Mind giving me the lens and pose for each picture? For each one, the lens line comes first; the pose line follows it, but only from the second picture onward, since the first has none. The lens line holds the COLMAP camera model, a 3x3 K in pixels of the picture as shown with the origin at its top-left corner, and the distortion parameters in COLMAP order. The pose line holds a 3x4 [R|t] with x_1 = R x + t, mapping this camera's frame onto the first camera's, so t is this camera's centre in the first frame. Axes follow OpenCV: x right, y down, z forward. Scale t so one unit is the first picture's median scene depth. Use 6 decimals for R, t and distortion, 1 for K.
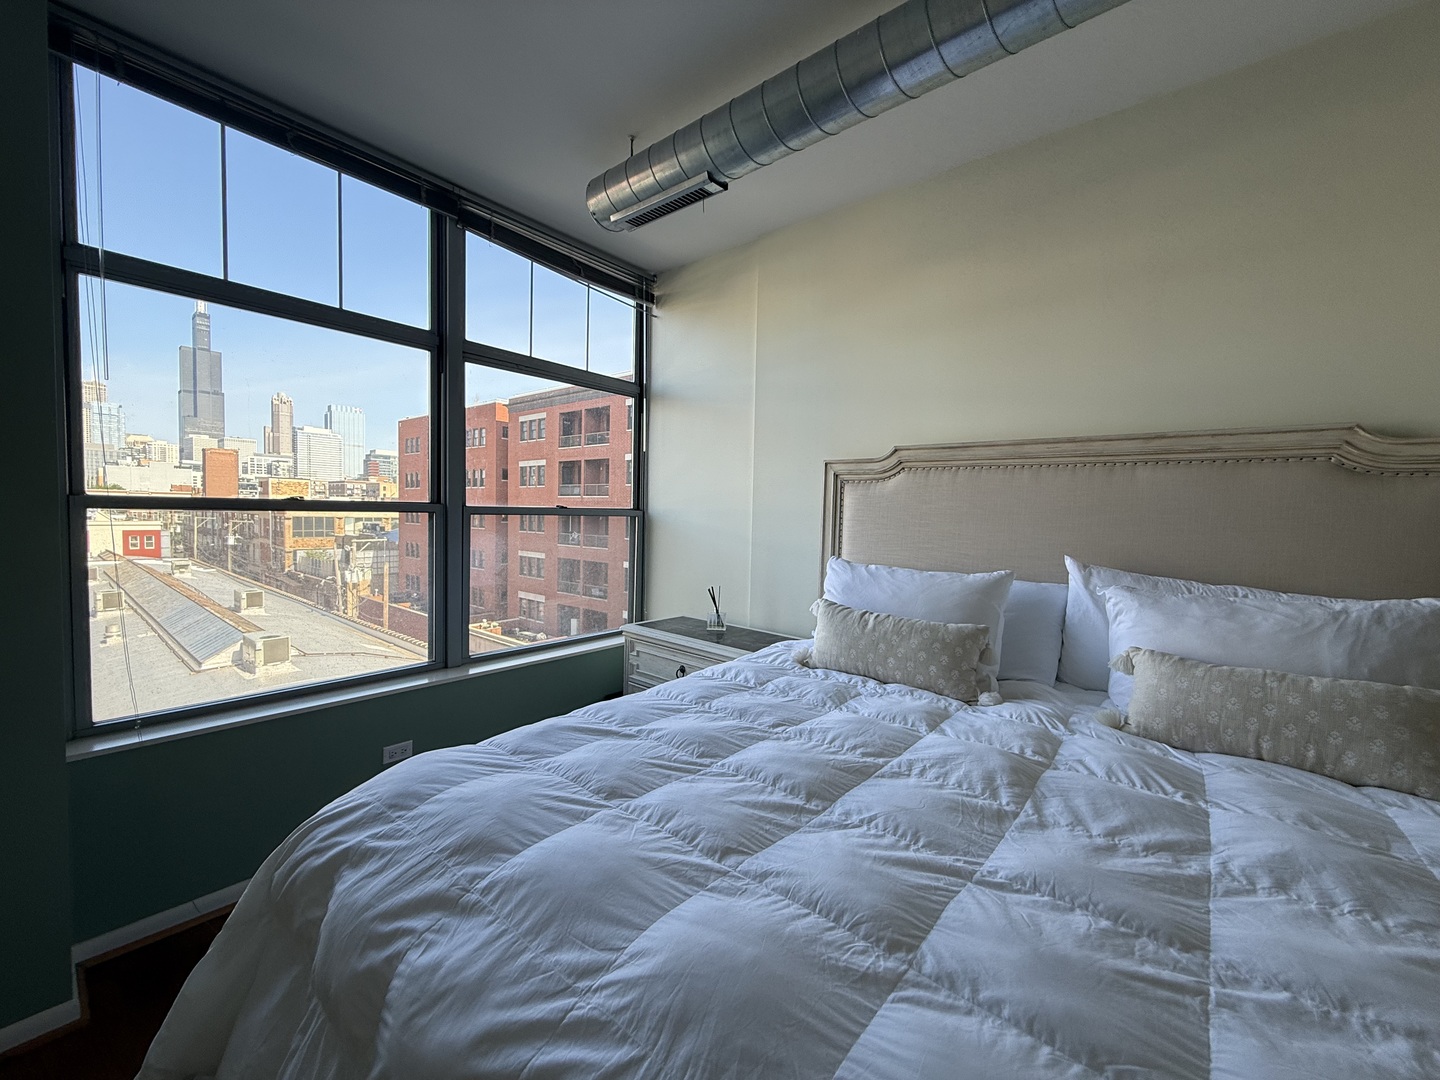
lens RADIAL K [[578.8, 0, 713.9], [0, 578.8, 537.6], [0, 0, 1]] dist [0.000688, 0.000319]
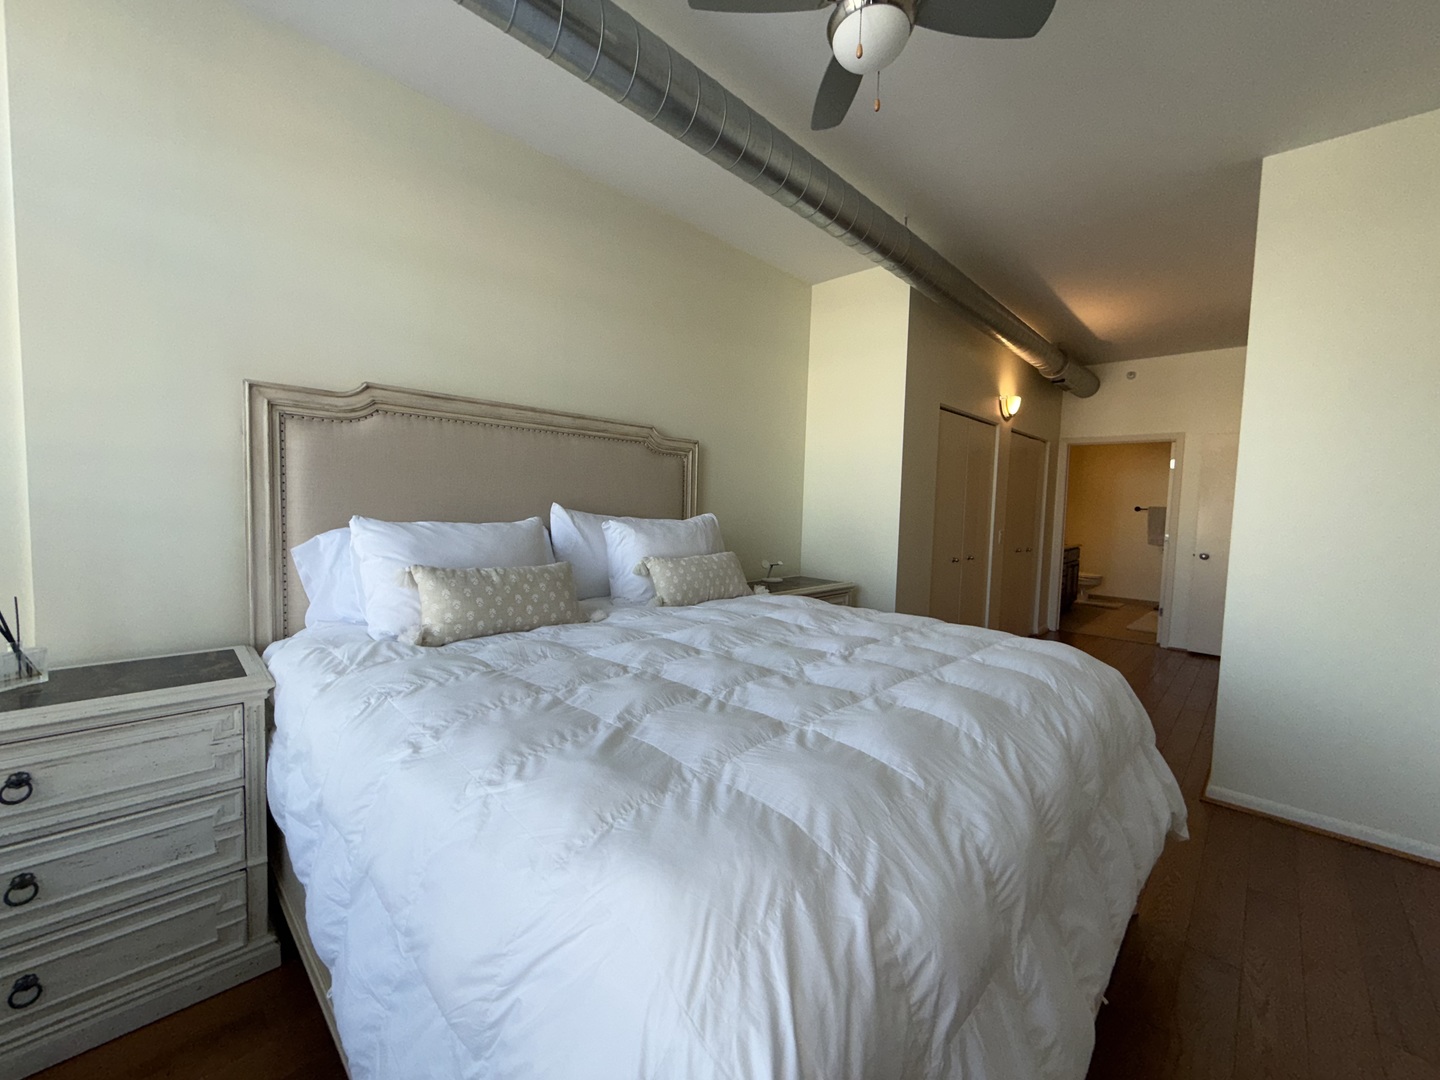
lens RADIAL K [[579.7, 0, 713.7], [0, 579.7, 537.6], [0, 0, 1]] dist [0.002911, 0.000509]
pose [[0.070903, -0.088214, 0.993575, -0.472373], [0.017844, 0.996035, 0.087159, 0.002201], [-0.997324, 0.011550, 0.072196, 0.409834]]
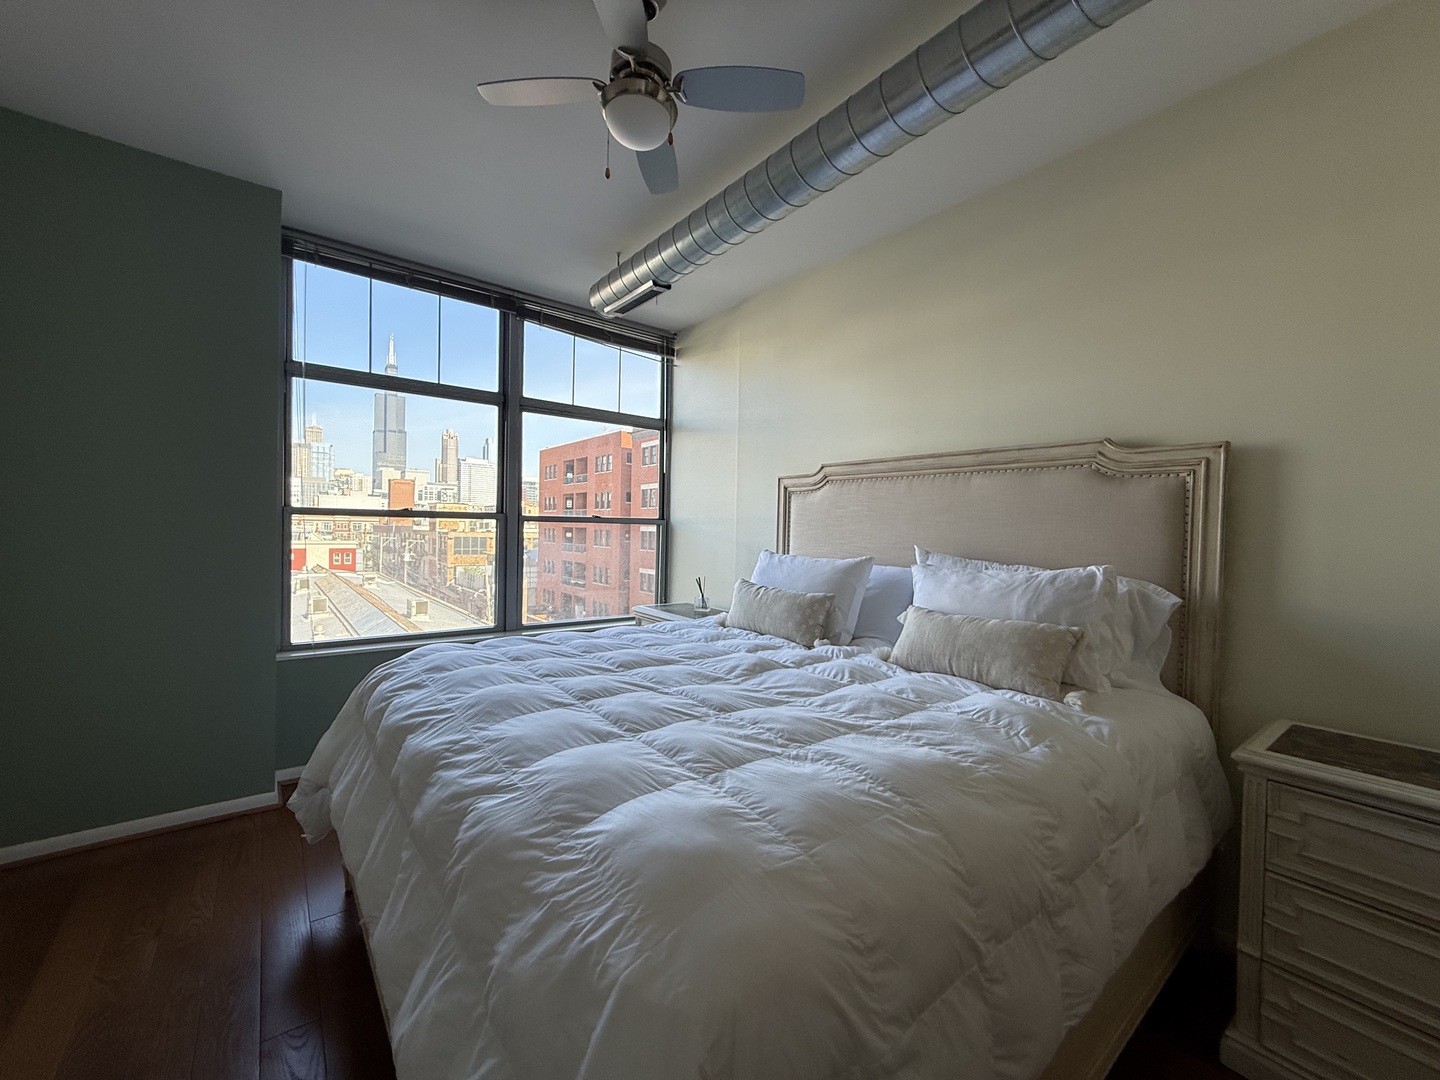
lens RADIAL K [[579.7, 0, 713.7], [0, 579.7, 537.6], [0, 0, 1]] dist [0.002911, 0.000509]
pose [[0.977709, -0.000683, -0.209965, 0.324206], [-0.006819, 0.999364, -0.035001, 0.046272], [0.209855, 0.035652, 0.977082, -0.268262]]
